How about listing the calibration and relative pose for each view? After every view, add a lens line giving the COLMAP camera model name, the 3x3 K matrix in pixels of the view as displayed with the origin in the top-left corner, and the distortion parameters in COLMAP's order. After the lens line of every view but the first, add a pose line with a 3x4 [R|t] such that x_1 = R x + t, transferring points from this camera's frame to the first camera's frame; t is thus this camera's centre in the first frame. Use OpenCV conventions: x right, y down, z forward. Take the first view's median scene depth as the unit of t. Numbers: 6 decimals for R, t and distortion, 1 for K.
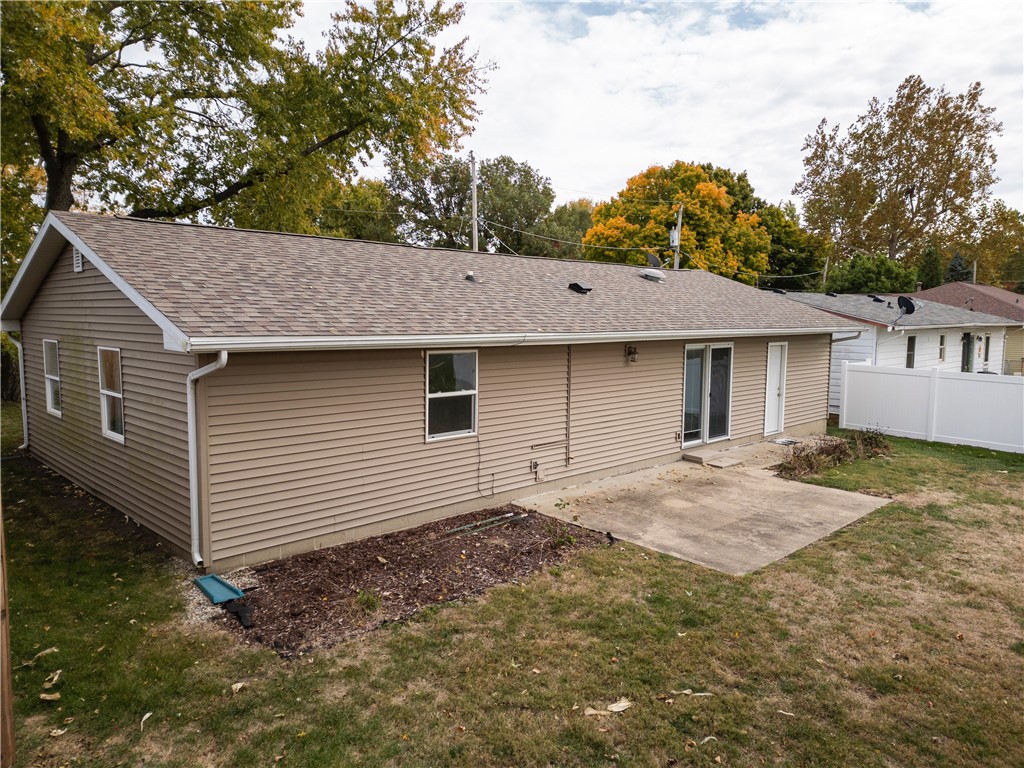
lens RADIAL K [[707.5, 0, 512.0], [0, 707.5, 384.0], [0, 0, 1]] dist [0.119051, -0.143669]
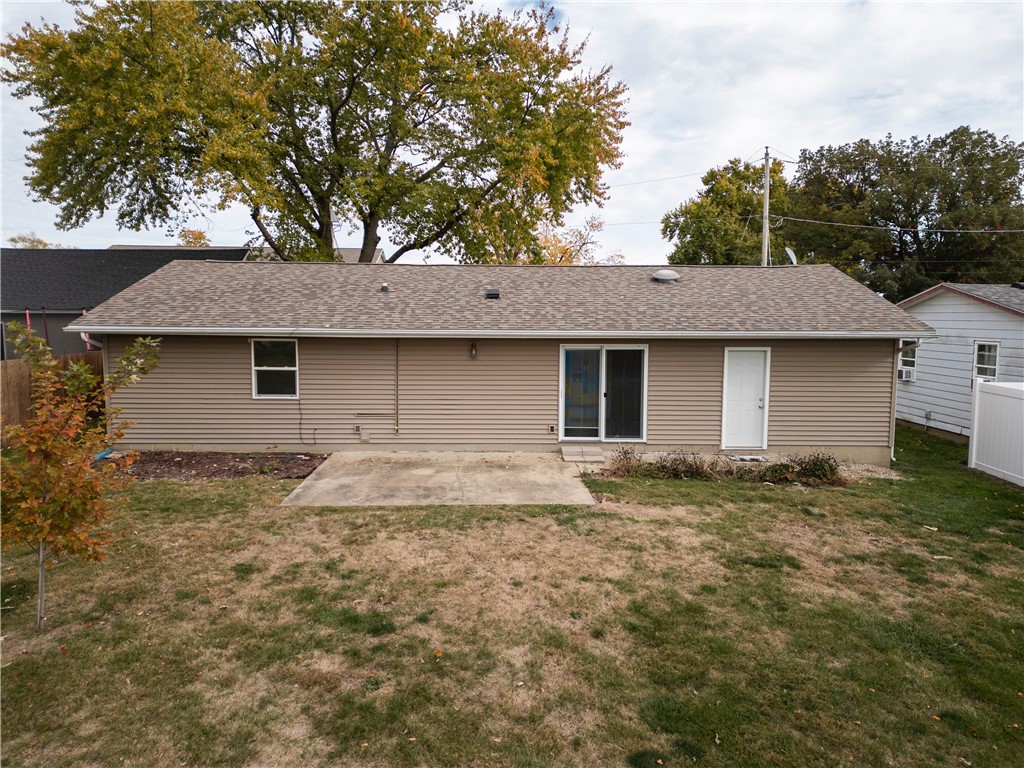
lens RADIAL K [[707.5, 0, 512.0], [0, 707.5, 384.0], [0, 0, 1]] dist [0.119051, -0.143669]
pose [[0.727213, 0.062397, -0.683569, 1.102504], [-0.067778, 0.997520, 0.018949, -0.013229], [0.683057, 0.032551, 0.729639, 0.210861]]
